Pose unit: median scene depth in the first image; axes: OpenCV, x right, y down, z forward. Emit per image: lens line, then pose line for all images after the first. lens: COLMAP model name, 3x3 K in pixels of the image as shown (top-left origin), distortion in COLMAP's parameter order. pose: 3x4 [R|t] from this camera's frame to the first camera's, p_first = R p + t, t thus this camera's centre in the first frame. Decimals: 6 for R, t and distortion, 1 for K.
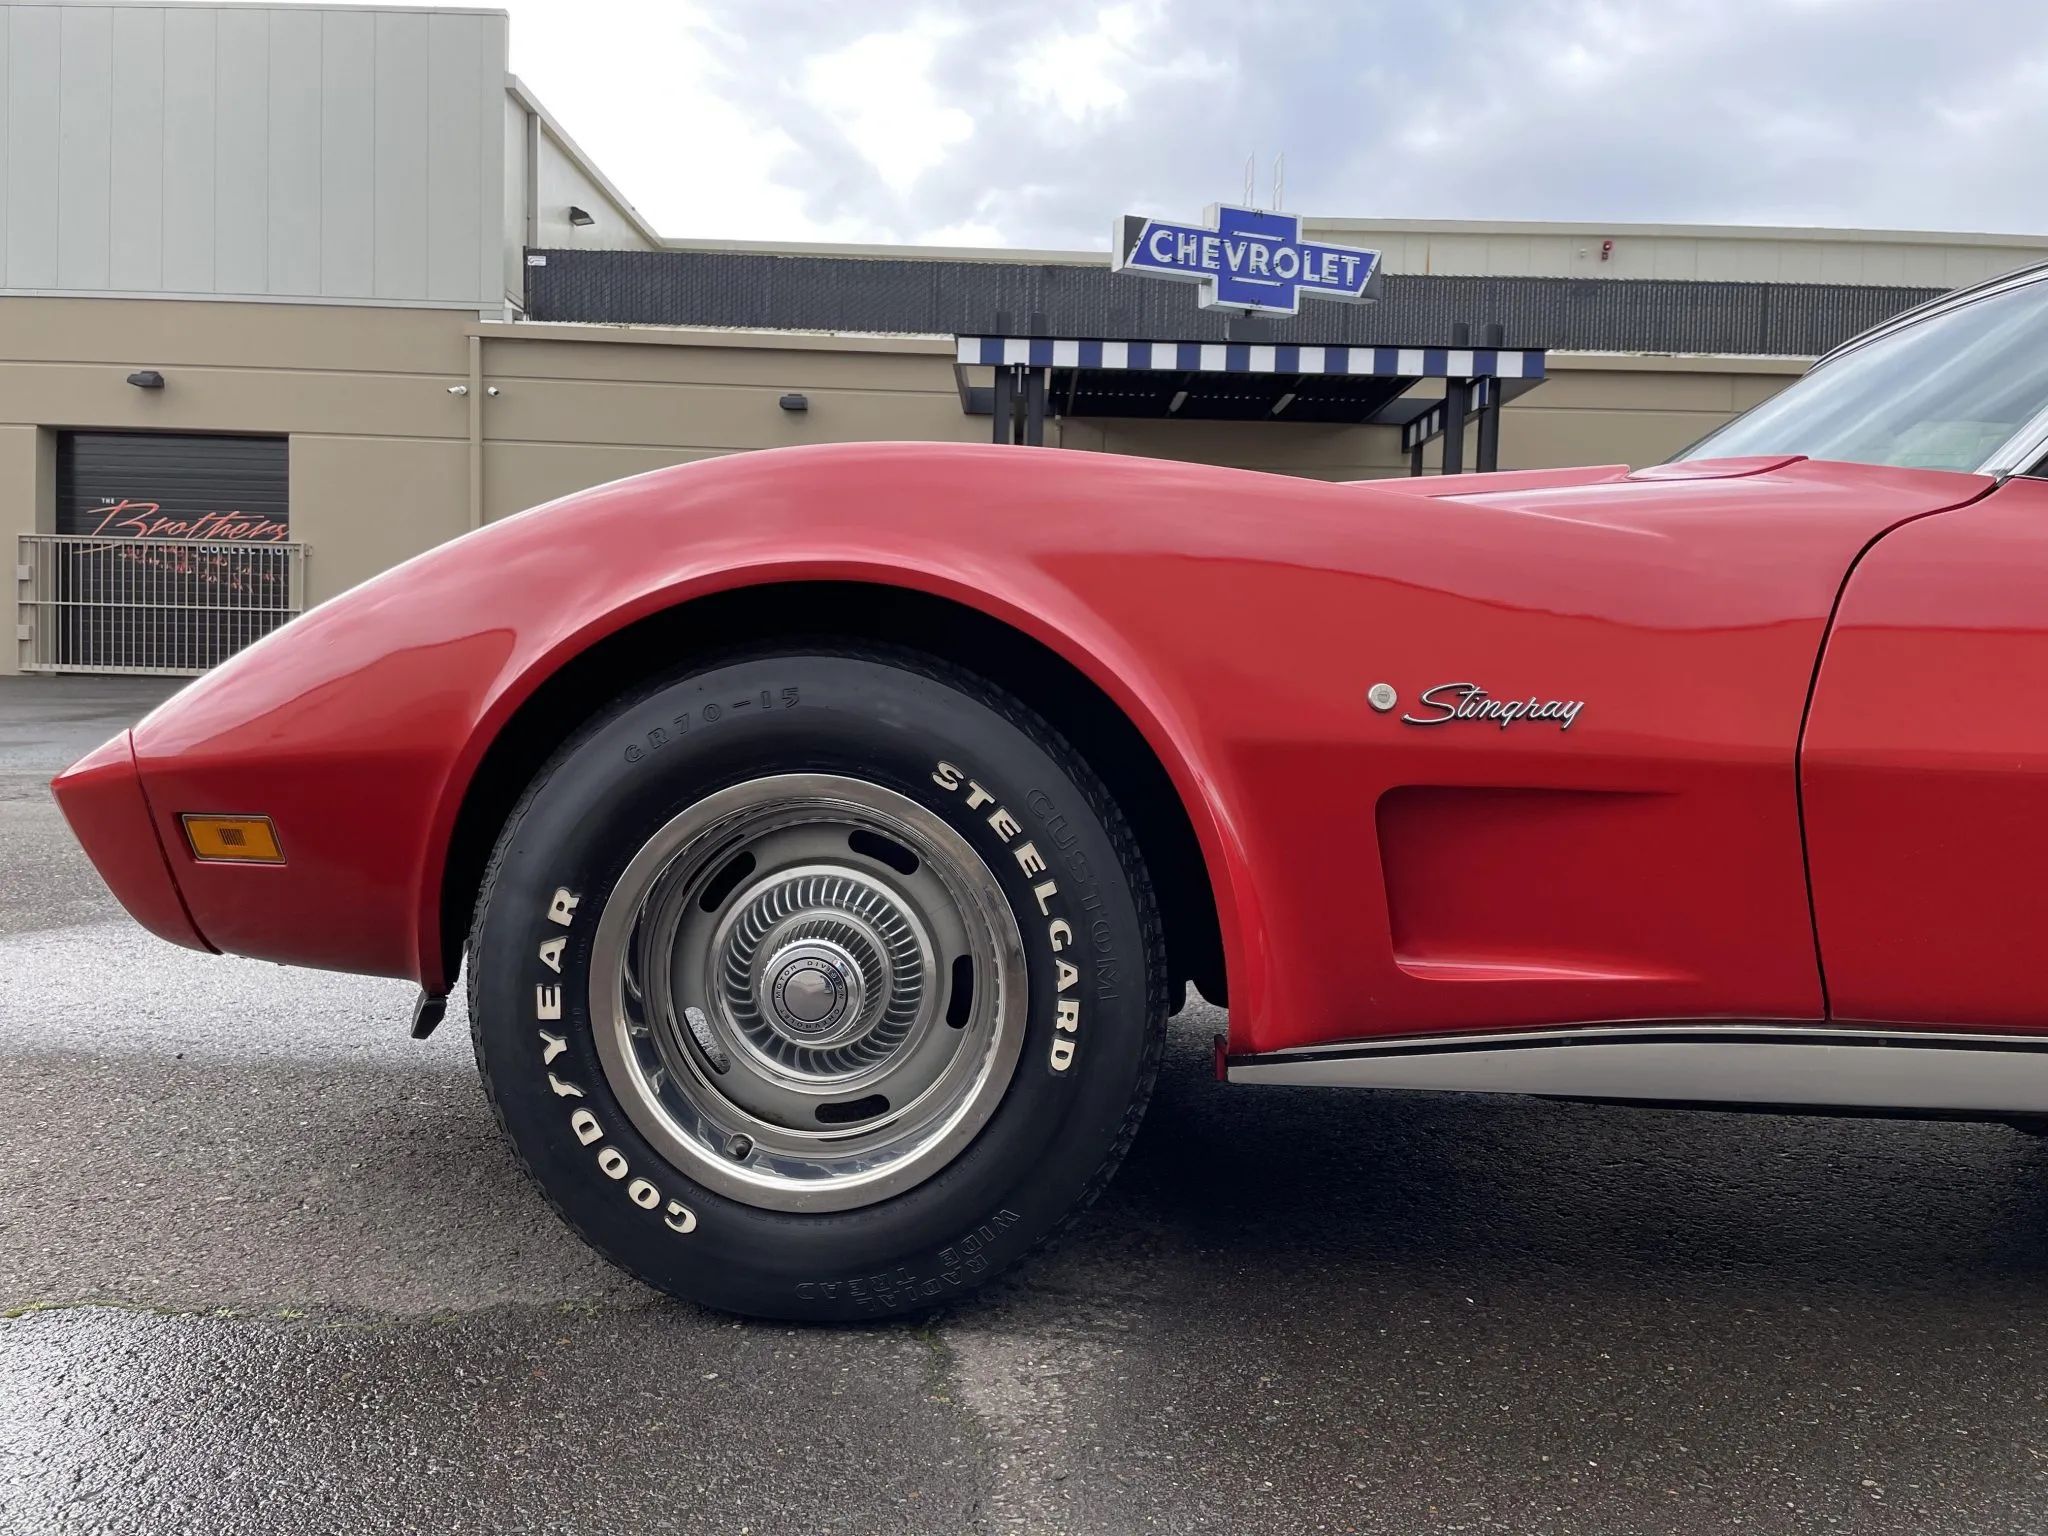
lens RADIAL K [[1544.4, 0, 1040.2], [0, 1544.4, 748.9], [0, 0, 1]] dist [0.075903, -0.100549]
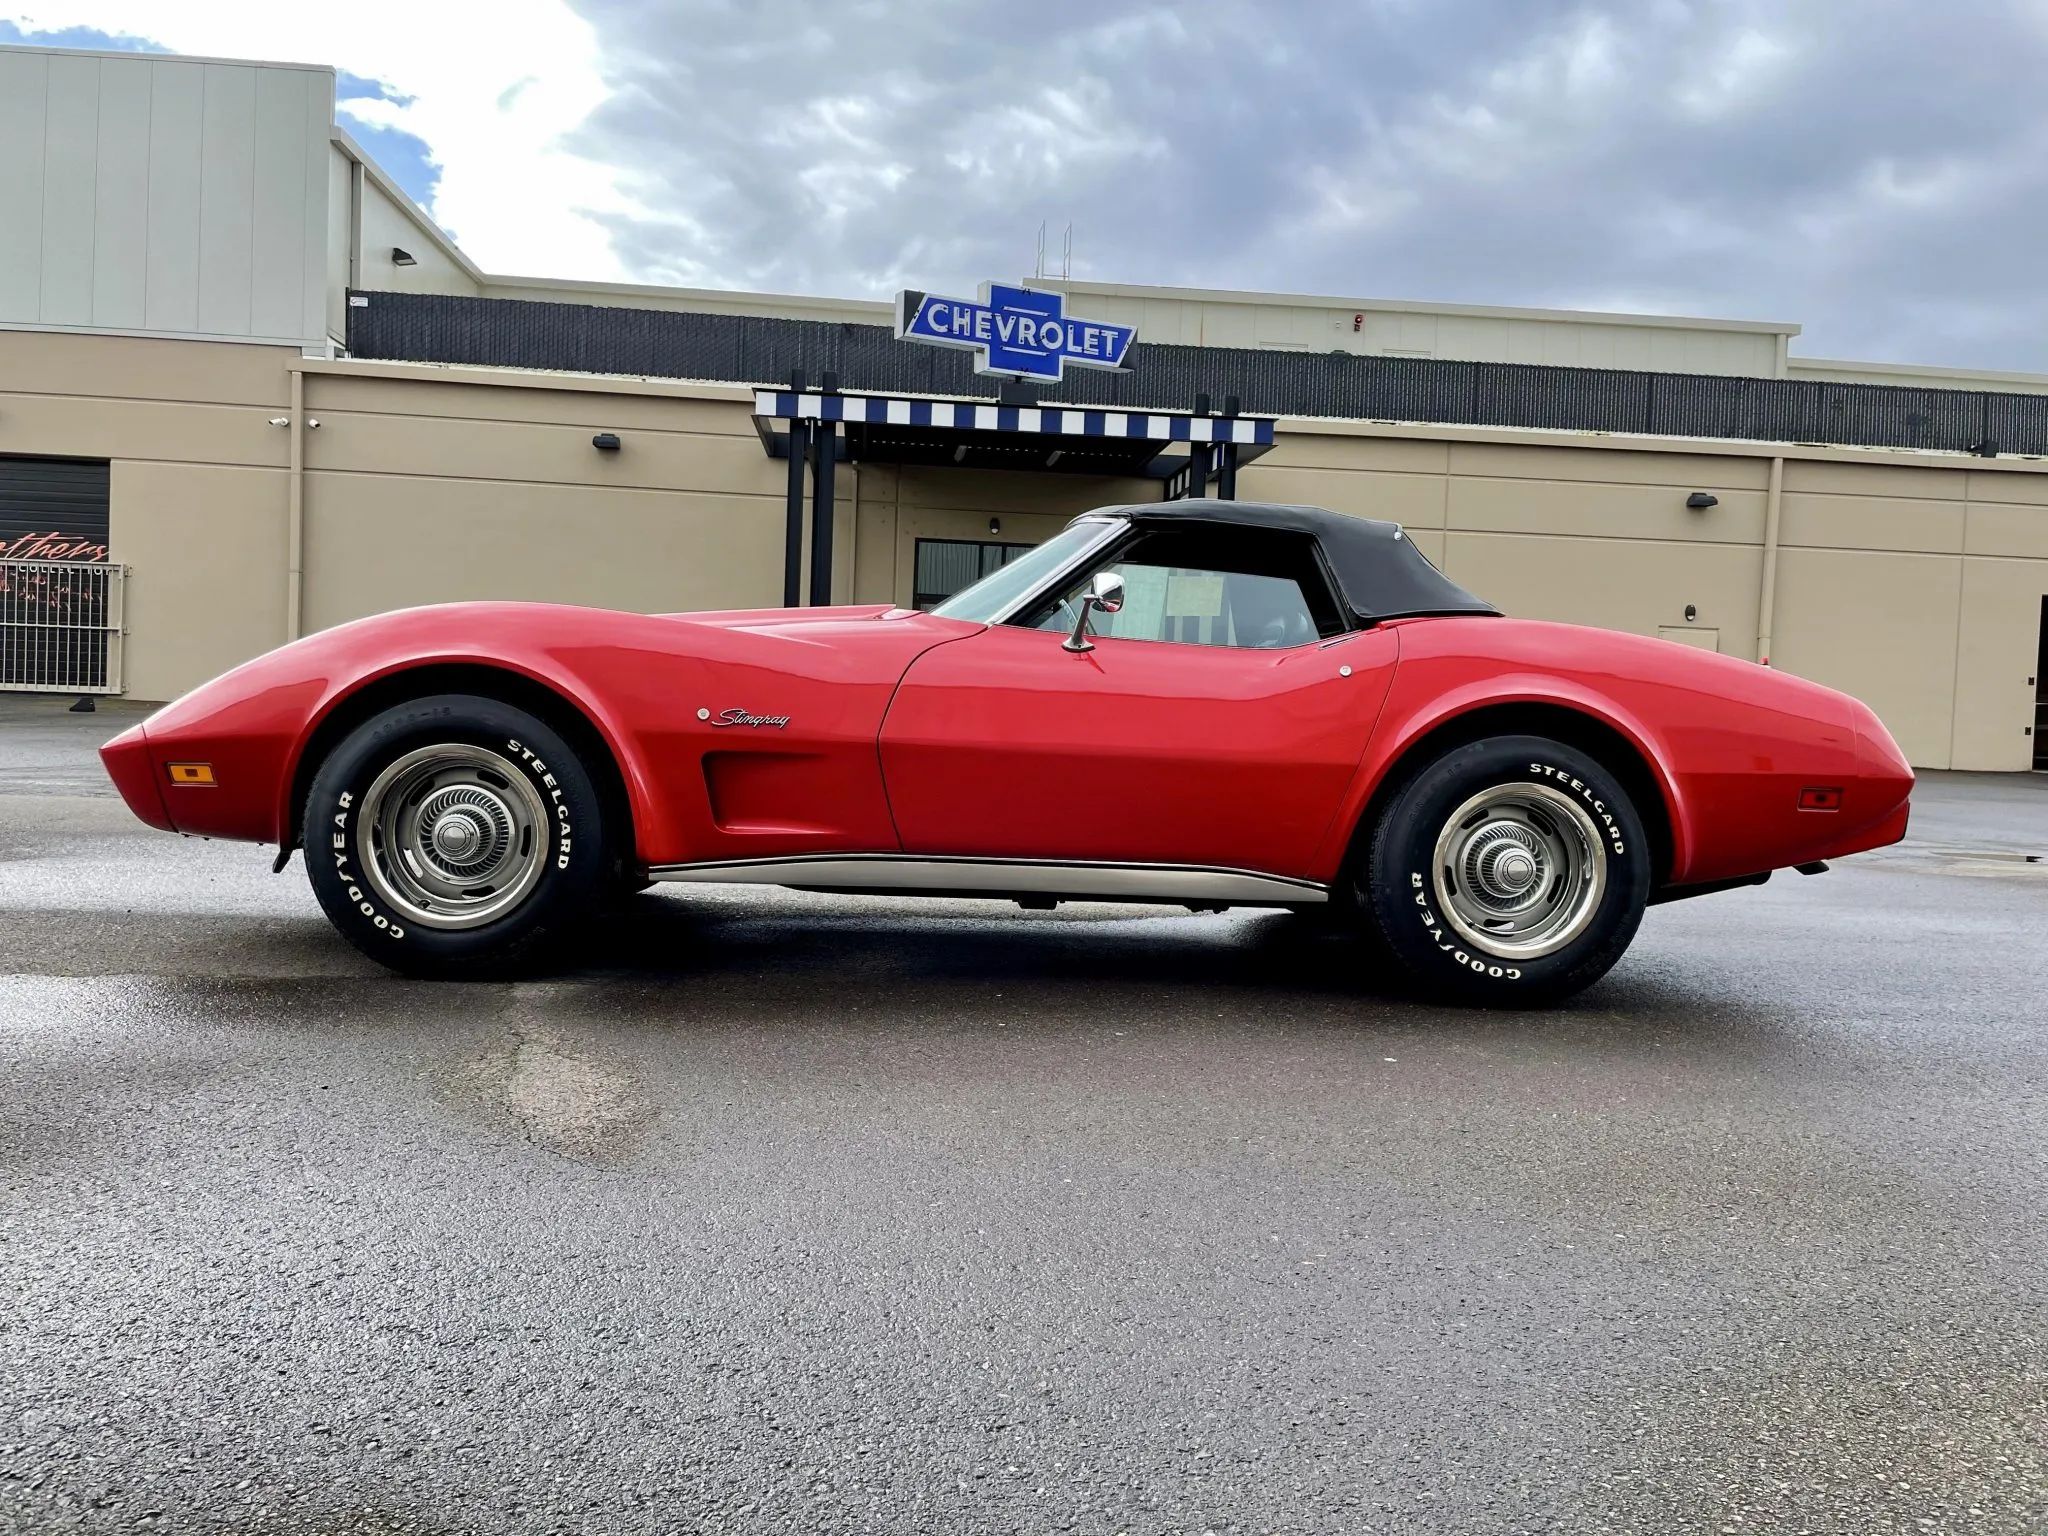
lens RADIAL K [[1595.9, 0, 1060.4], [0, 1595.9, 755.2], [0, 0, 1]] dist [0.062579, -0.058969]
pose [[0.995187, 0.007221, 0.097725, 0.053550], [-0.006106, 0.999913, -0.011698, 0.005637], [-0.097801, 0.011045, 0.995145, -0.154806]]
